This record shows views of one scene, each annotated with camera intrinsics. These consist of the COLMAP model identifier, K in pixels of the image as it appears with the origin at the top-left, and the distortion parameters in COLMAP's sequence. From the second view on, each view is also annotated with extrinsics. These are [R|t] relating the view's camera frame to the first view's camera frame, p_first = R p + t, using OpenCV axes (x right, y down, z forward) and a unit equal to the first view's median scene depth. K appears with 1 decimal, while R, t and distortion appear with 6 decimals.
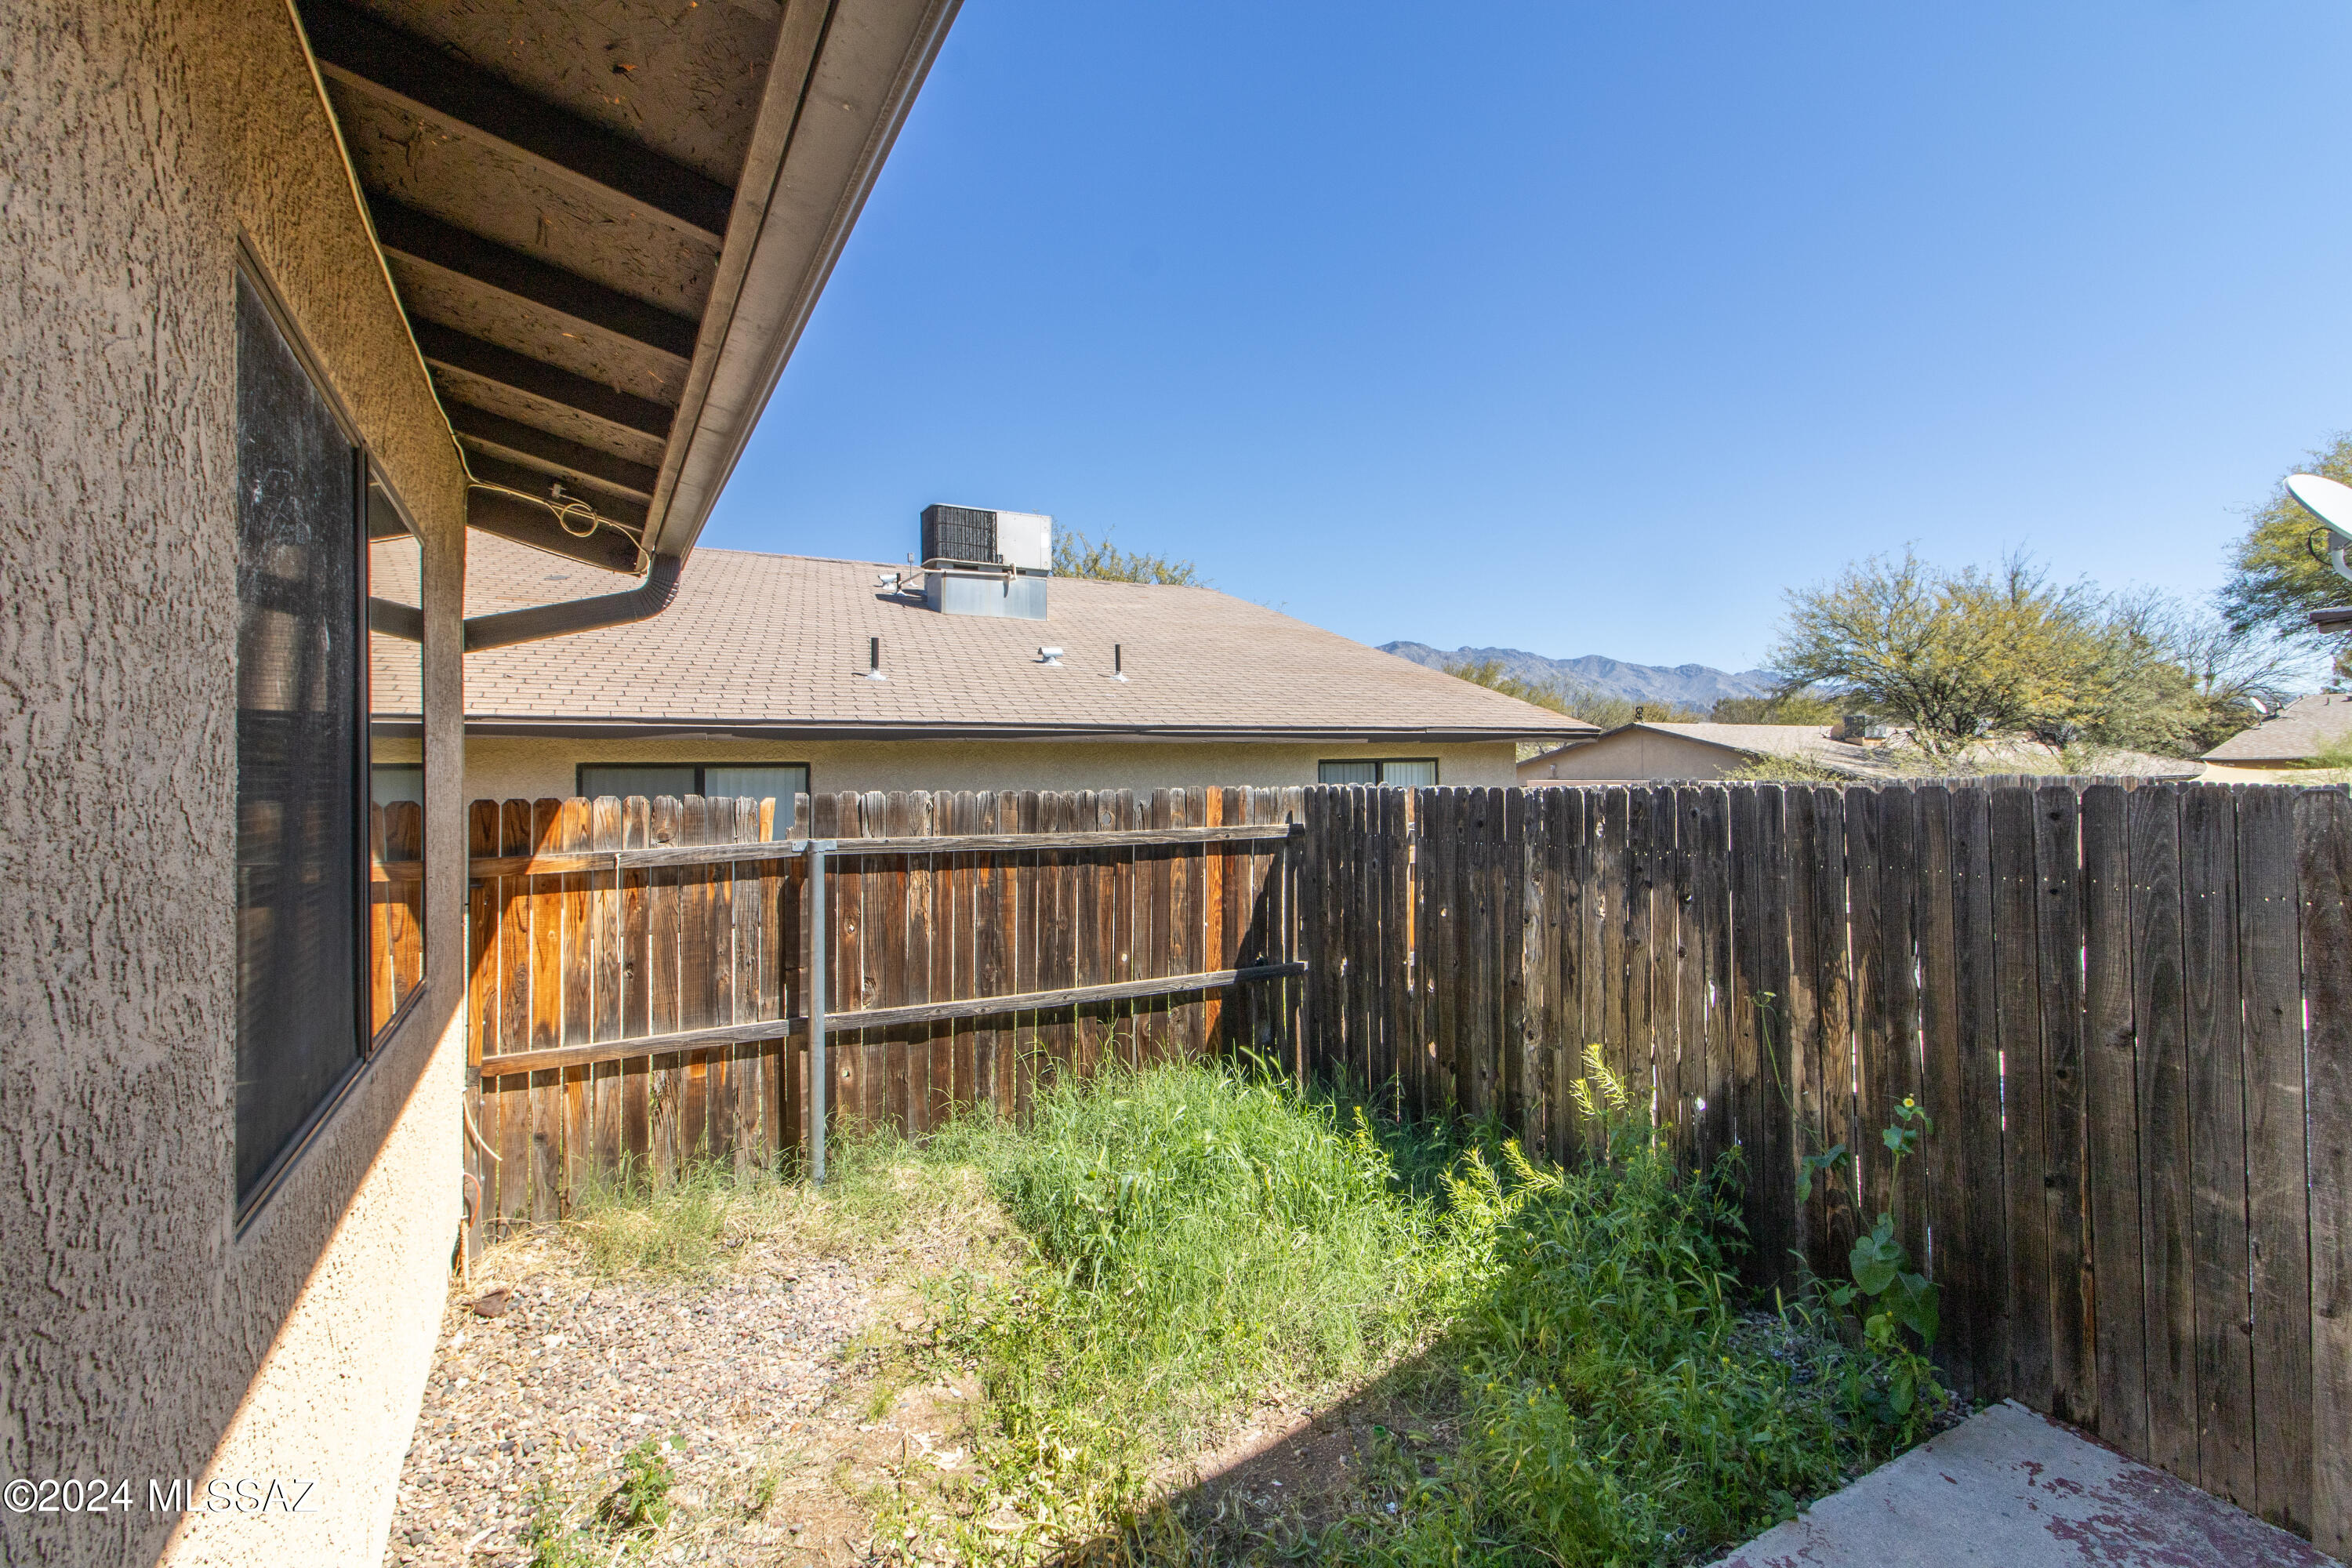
lens RADIAL K [[1078.5, 0, 1176.9], [0, 1078.5, 775.9], [0, 0, 1]] dist [-0.000877, 0.000748]
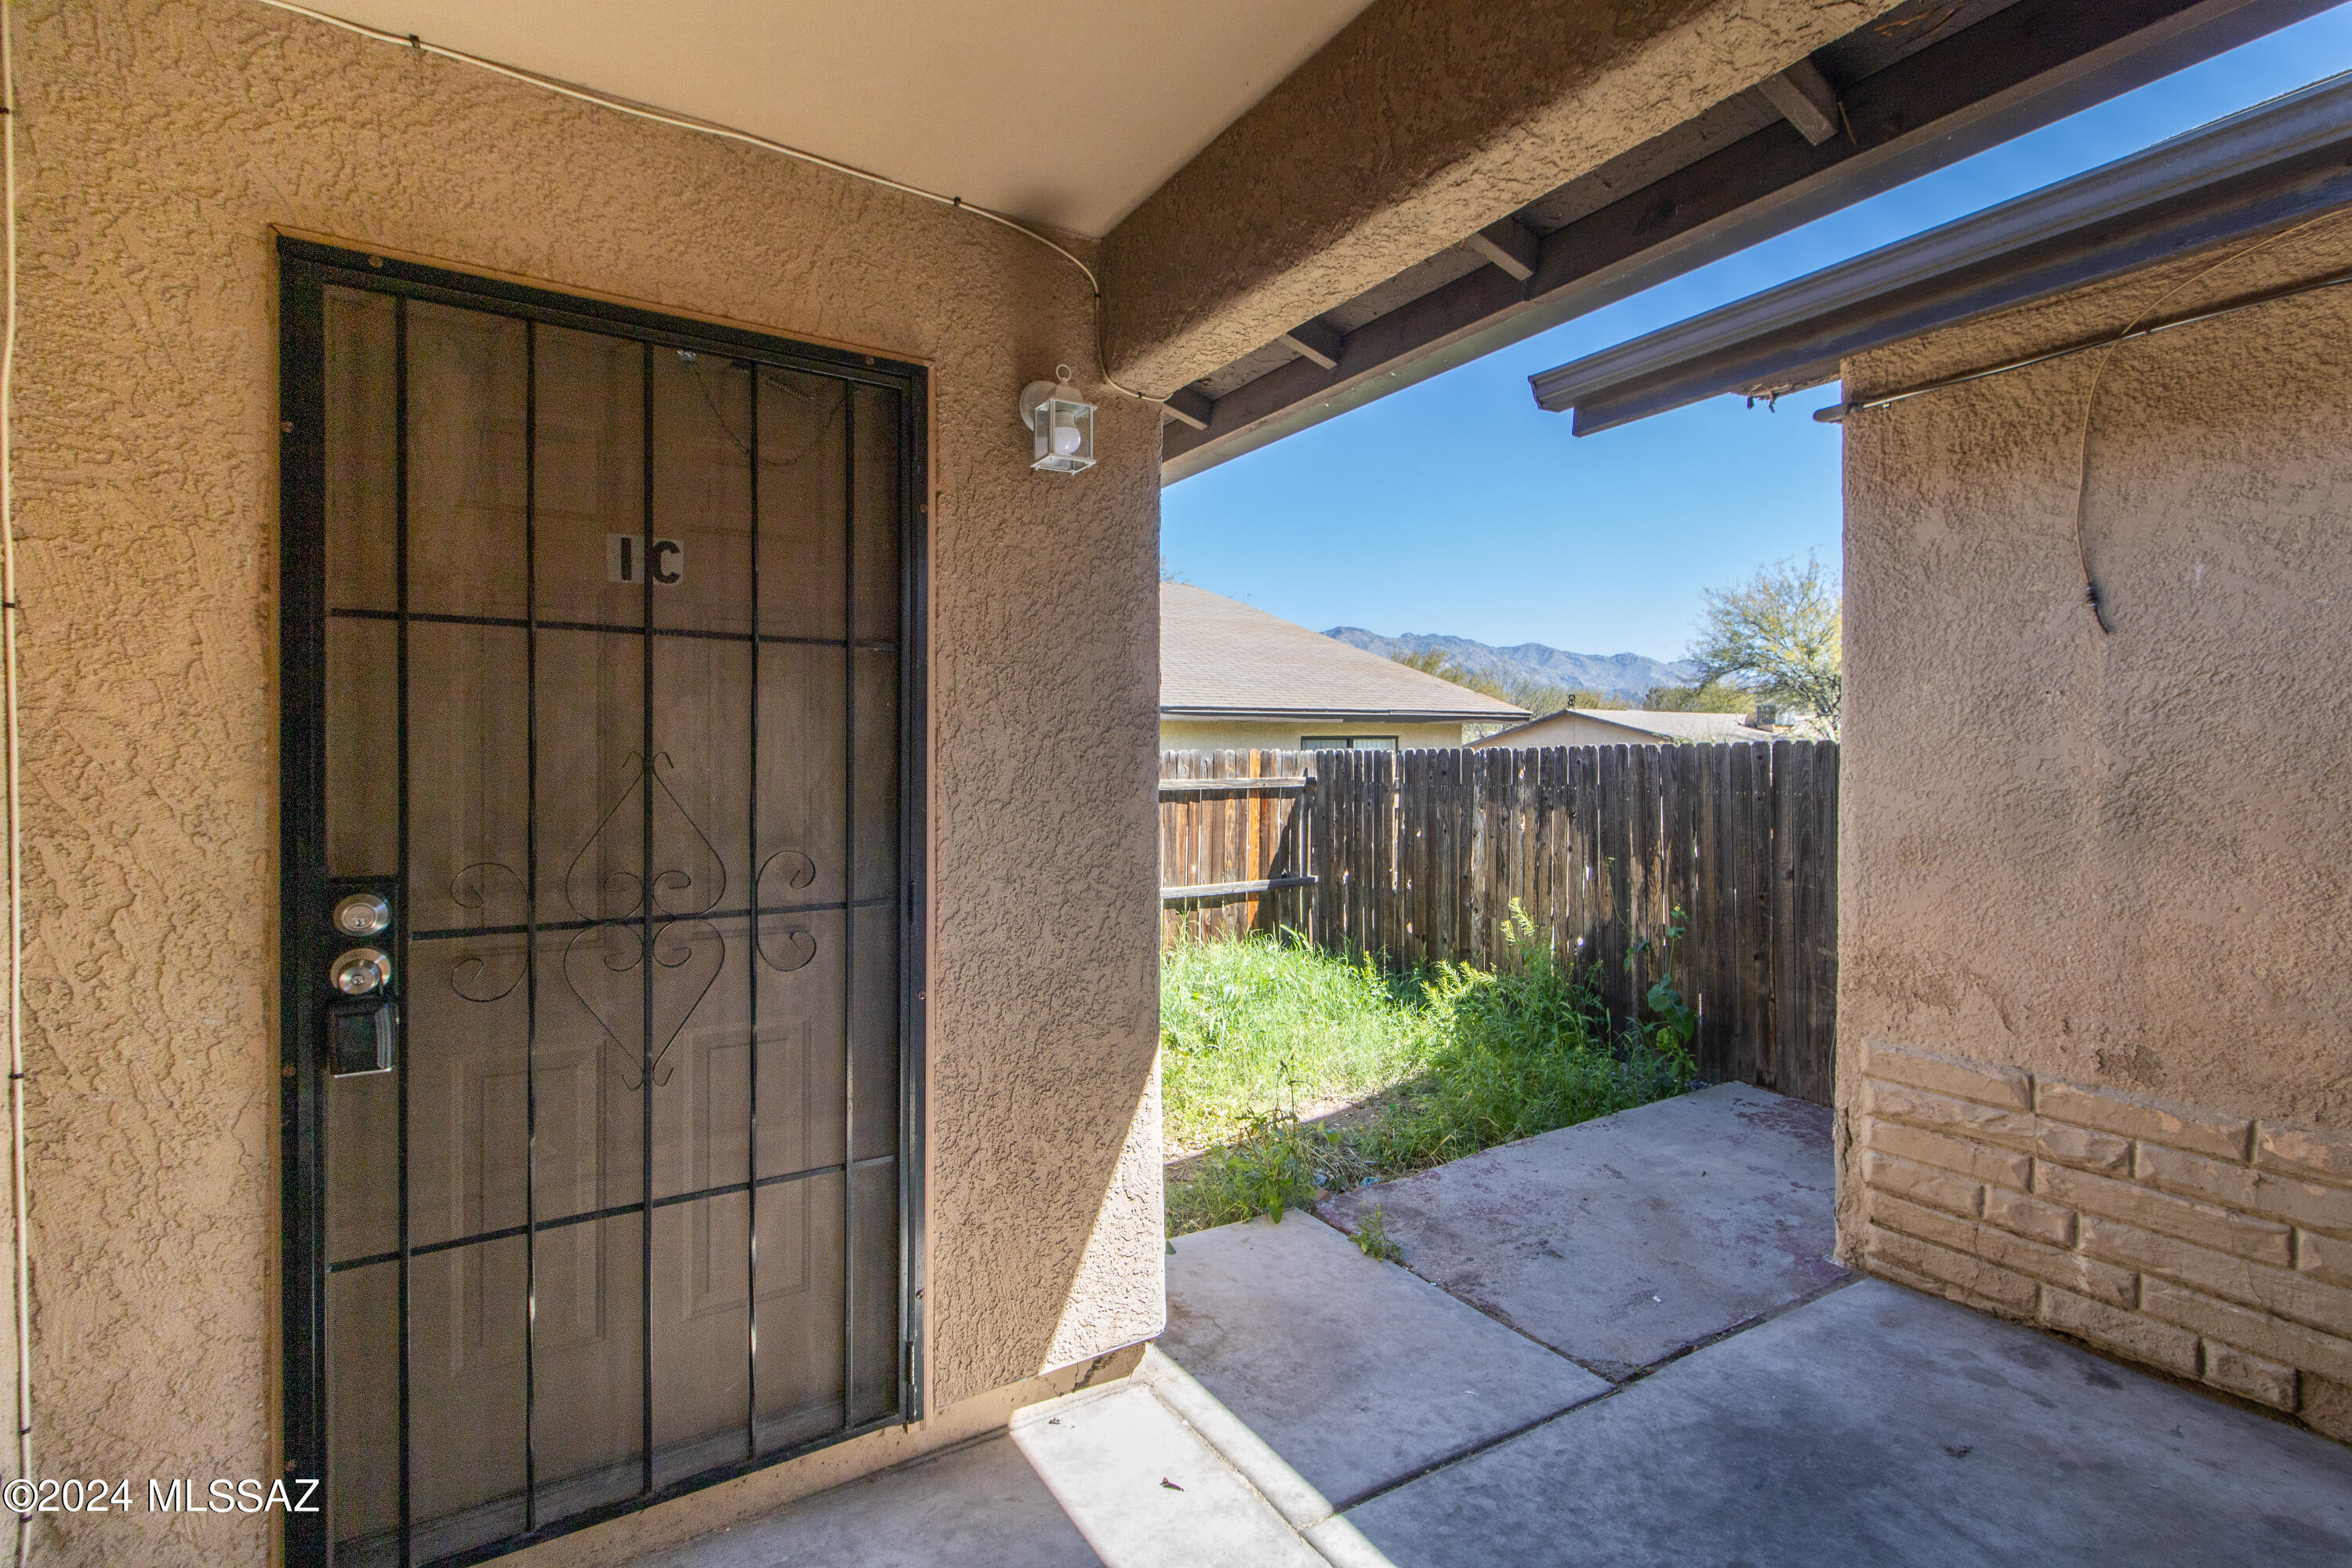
lens RADIAL K [[1078.5, 0, 1172.6], [0, 1078.5, 776.6], [0, 0, 1]] dist [-0.000877, 0.000748]
pose [[0.998829, 0.006652, 0.047923, -0.172949], [-0.007440, 0.999840, 0.016282, 0.028979], [-0.047807, -0.016620, 0.998718, -0.492700]]
